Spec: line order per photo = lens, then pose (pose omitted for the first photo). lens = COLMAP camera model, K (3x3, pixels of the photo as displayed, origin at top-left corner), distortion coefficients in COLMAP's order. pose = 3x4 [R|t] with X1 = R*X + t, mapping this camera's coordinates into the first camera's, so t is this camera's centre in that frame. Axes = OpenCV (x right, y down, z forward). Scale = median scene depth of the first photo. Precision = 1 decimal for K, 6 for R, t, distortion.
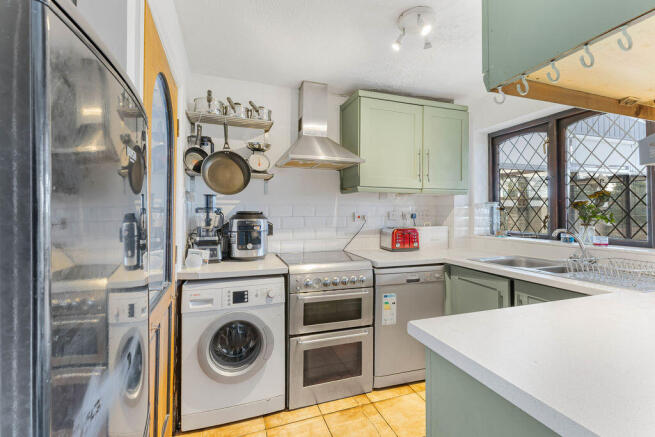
lens RADIAL K [[289.8, 0, 331.2], [0, 289.8, 214.4], [0, 0, 1]] dist [0.004885, 0.000205]
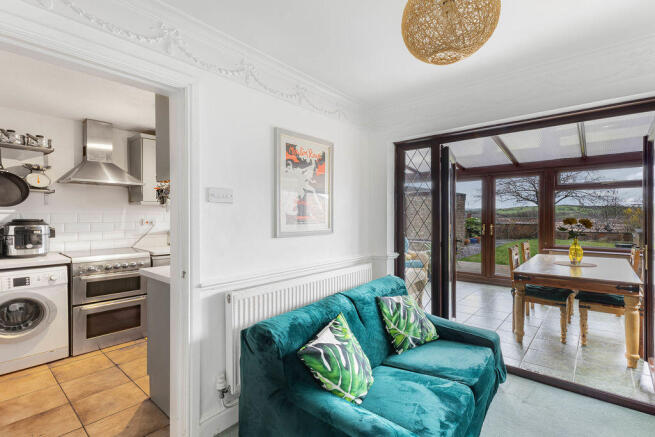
lens RADIAL K [[289.8, 0, 364.5], [0, 289.8, 221.0], [0, 0, 1]] dist [0.004885, 0.000205]
pose [[0.819543, -0.011545, 0.572902, 0.199333], [0.005942, 0.999914, 0.011650, -0.009160], [-0.572988, -0.006144, 0.819541, -0.918162]]
